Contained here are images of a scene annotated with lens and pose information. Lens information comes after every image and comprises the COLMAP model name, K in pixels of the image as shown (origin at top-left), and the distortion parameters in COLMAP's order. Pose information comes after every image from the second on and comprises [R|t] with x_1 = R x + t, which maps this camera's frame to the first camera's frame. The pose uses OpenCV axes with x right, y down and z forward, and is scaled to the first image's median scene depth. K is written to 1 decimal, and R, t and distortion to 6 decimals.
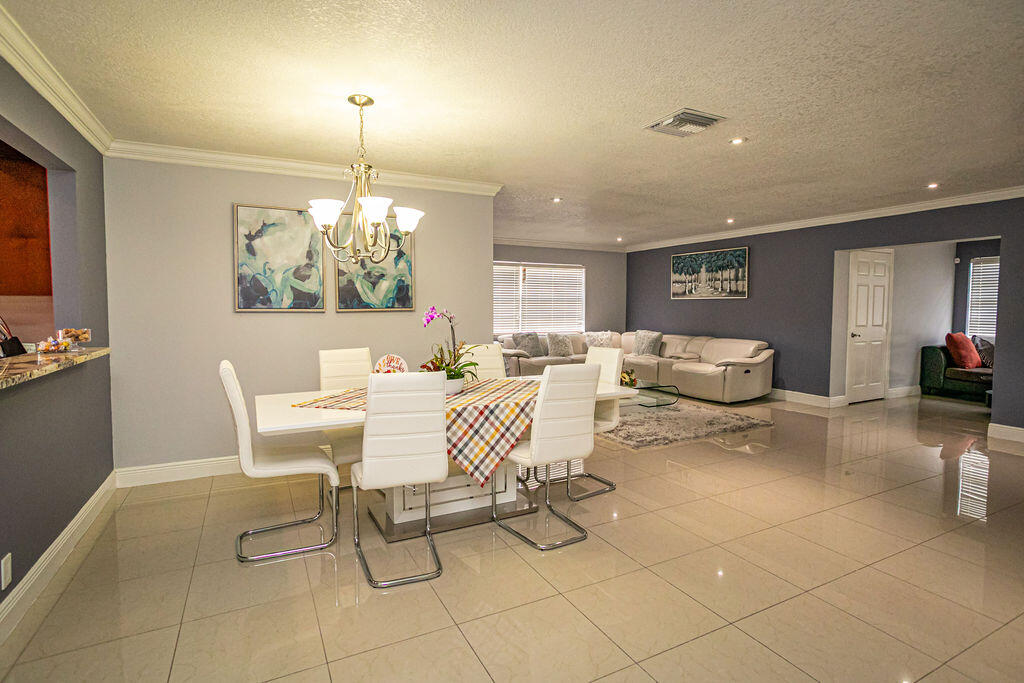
lens RADIAL K [[505.8, 0, 504.7], [0, 505.8, 331.5], [0, 0, 1]] dist [-0.056325, 0.036156]
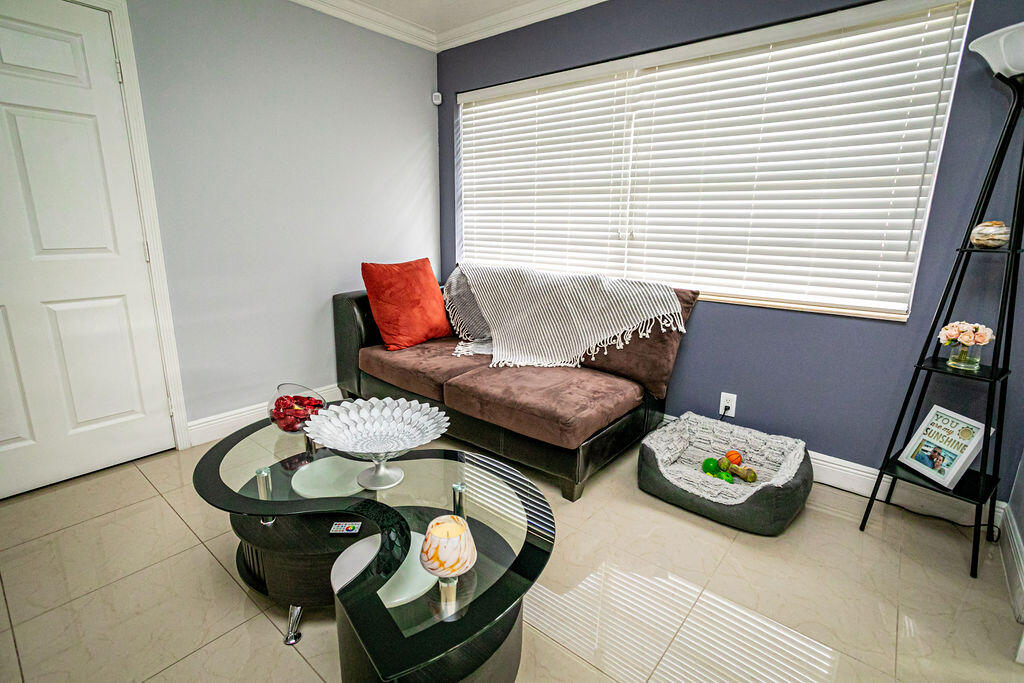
lens RADIAL K [[491.9, 0, 506.2], [0, 491.9, 331.9], [0, 0, 1]] dist [-0.053611, 0.033540]
pose [[0.920387, -0.083702, 0.381944, 0.782222], [0.015801, 0.983983, 0.177563, -0.009941], [-0.390689, -0.157391, 0.906968, 0.534791]]
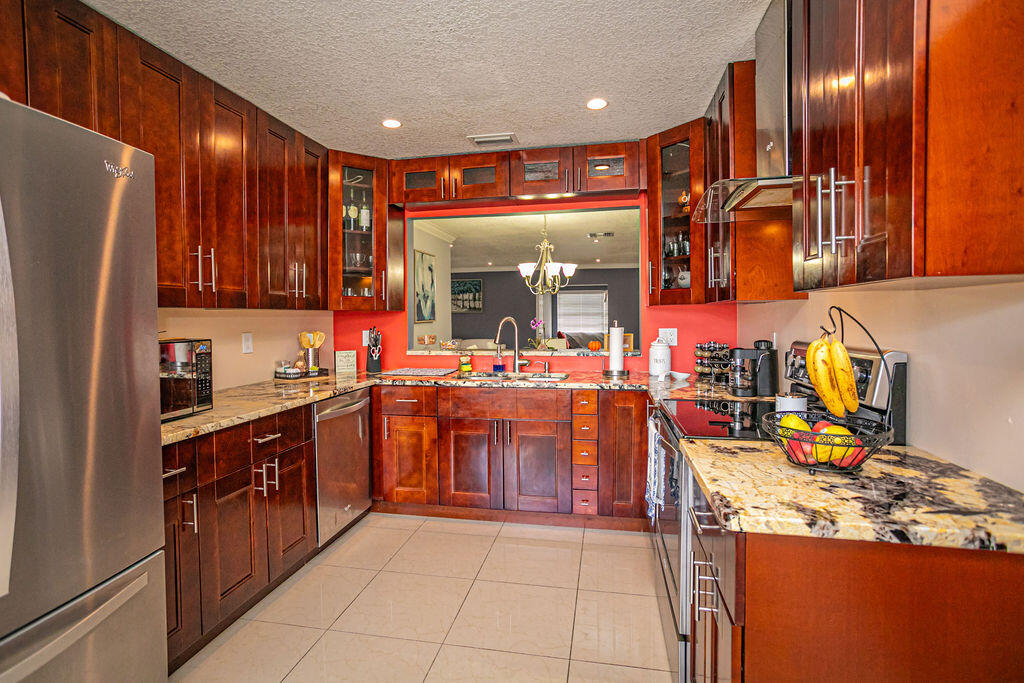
lens RADIAL K [[505.8, 0, 504.7], [0, 505.8, 331.5], [0, 0, 1]] dist [-0.056325, 0.036156]
pose [[0.618658, -0.029020, 0.785125, -0.670397], [0.050629, 0.998713, -0.002980, 0.000248], [-0.784028, 0.041594, 0.619331, -0.016375]]
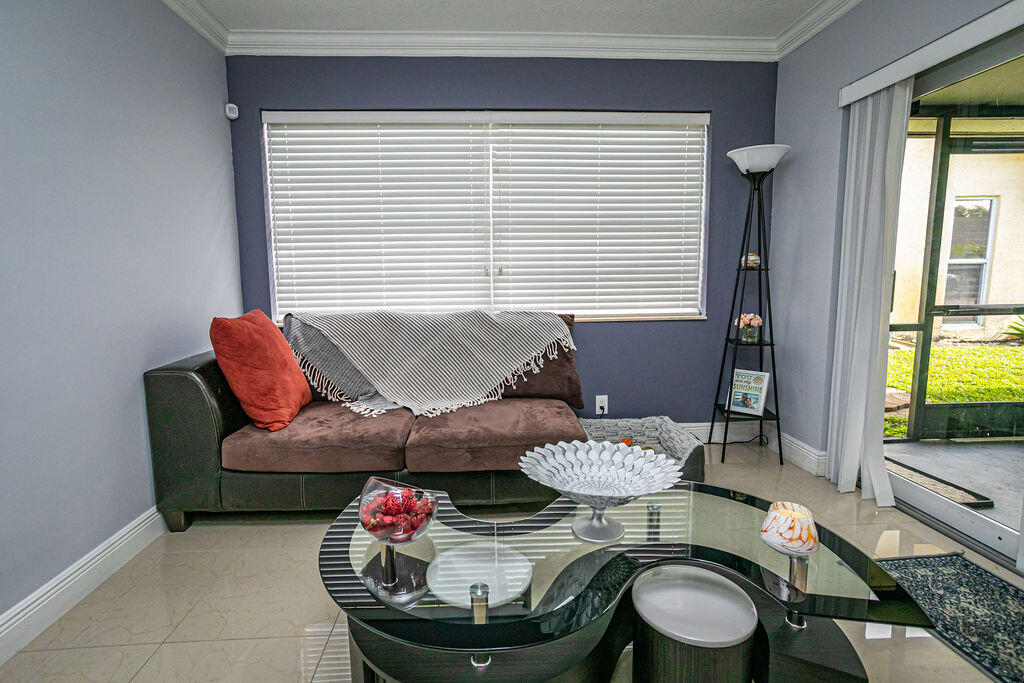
lens RADIAL K [[491.9, 0, 506.2], [0, 491.9, 331.9], [0, 0, 1]] dist [-0.053611, 0.033540]
pose [[0.401677, -0.124066, 0.907339, 0.653039], [0.060655, 0.992209, 0.108819, -0.008734], [-0.913771, 0.011325, 0.406073, 0.673396]]
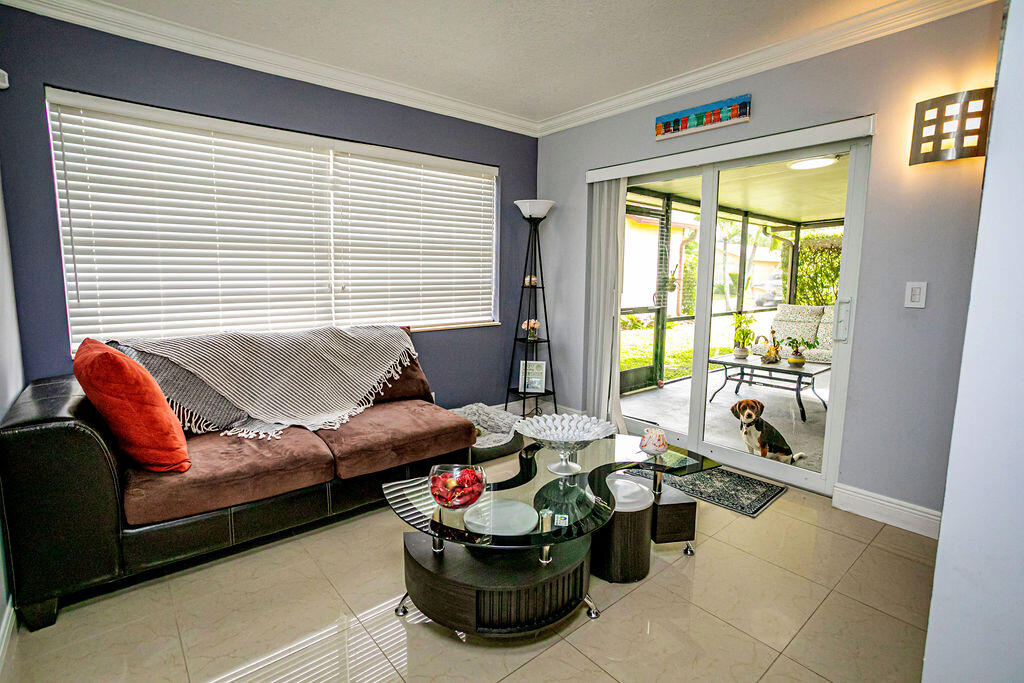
lens RADIAL K [[491.9, 0, 506.2], [0, 491.9, 331.9], [0, 0, 1]] dist [-0.053611, 0.033540]
pose [[-0.223924, -0.128836, 0.966054, 0.573449], [0.037048, 0.989382, 0.140534, -0.031369], [-0.973902, 0.067260, -0.216773, 0.792341]]
